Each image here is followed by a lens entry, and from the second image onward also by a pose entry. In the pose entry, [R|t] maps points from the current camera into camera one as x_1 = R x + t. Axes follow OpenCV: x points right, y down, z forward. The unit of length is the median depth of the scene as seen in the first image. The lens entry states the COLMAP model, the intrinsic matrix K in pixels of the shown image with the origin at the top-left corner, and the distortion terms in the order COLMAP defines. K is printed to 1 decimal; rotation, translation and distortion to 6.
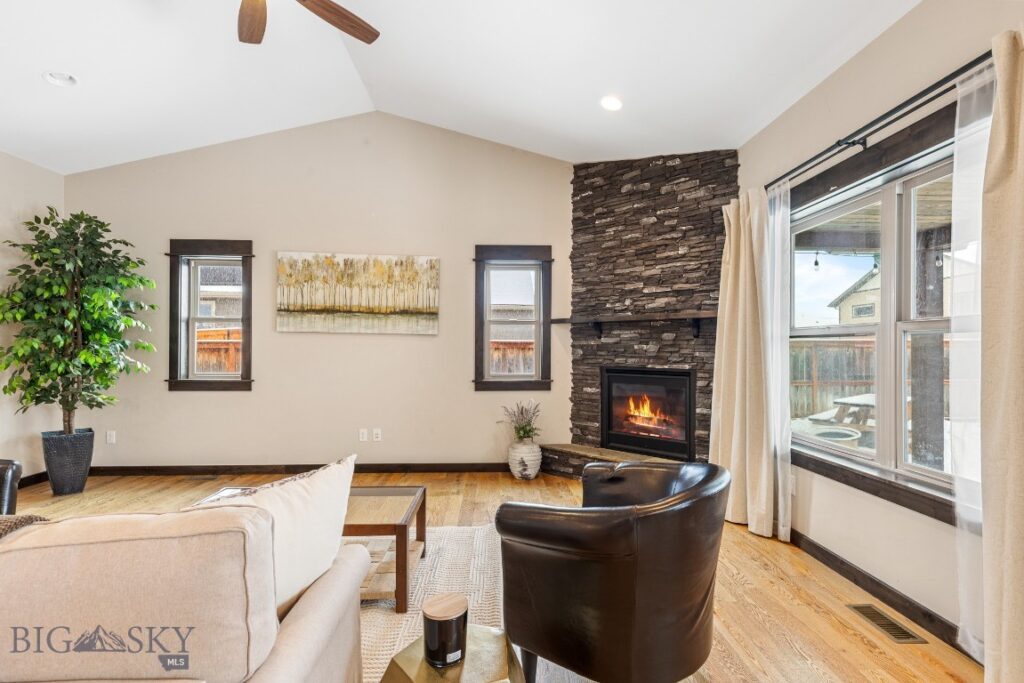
lens RADIAL K [[460.6, 0, 513.8], [0, 460.6, 346.4], [0, 0, 1]] dist [0.006199, 0.000764]
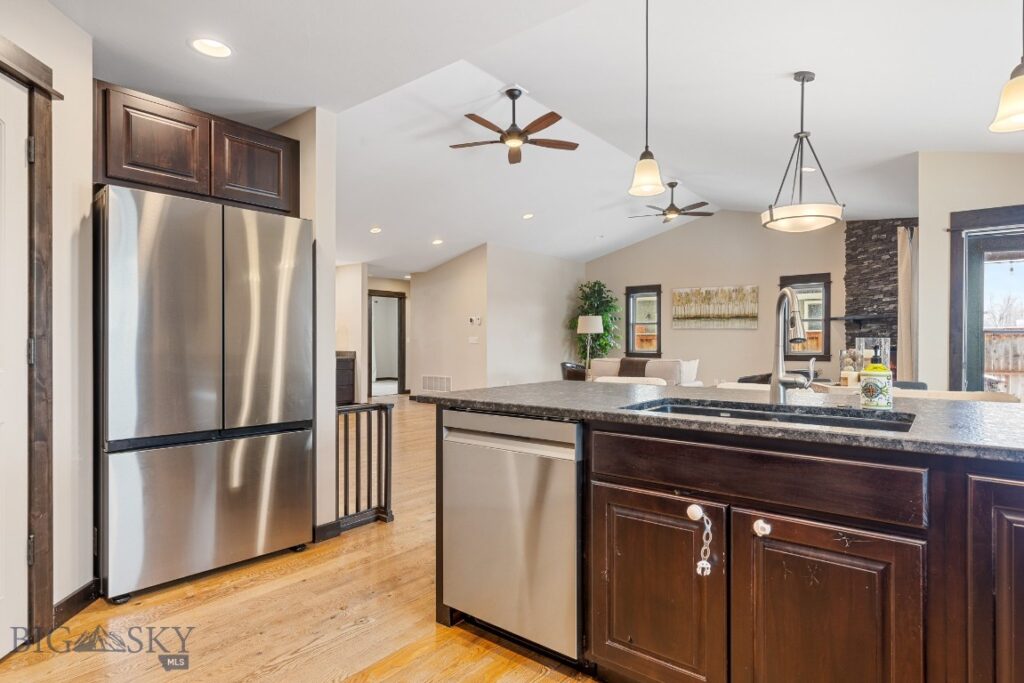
lens RADIAL K [[556.2, 0, 509.4], [0, 556.2, 343.5], [0, 0, 1]] dist [-0.000959, -0.000575]
pose [[0.748587, -0.003167, -0.663029, 0.561388], [0.005865, 0.999981, 0.001846, 0.022518], [0.663011, -0.005270, 0.748591, -1.289136]]
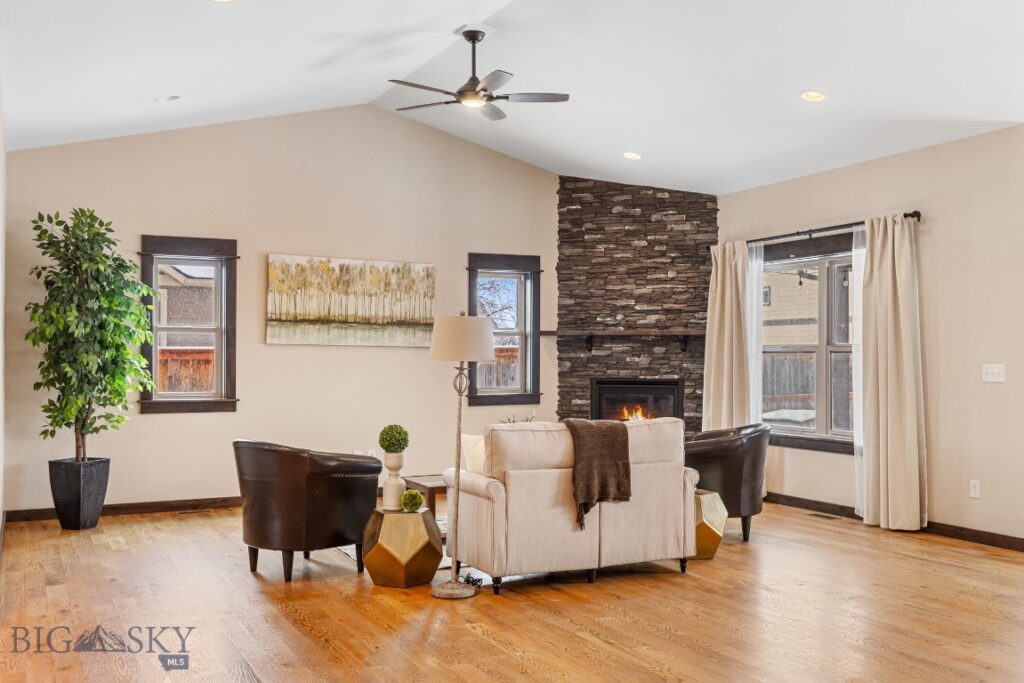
lens RADIAL K [[969.9, 0, 517.9], [0, 969.9, 342.4], [0, 0, 1]] dist [0.013858, 0.000000]
pose [[0.913818, 0.001607, 0.406121, -0.838279], [0.001991, 0.999962, -0.008437, -0.018972], [-0.406119, 0.008518, 0.913780, -0.907688]]
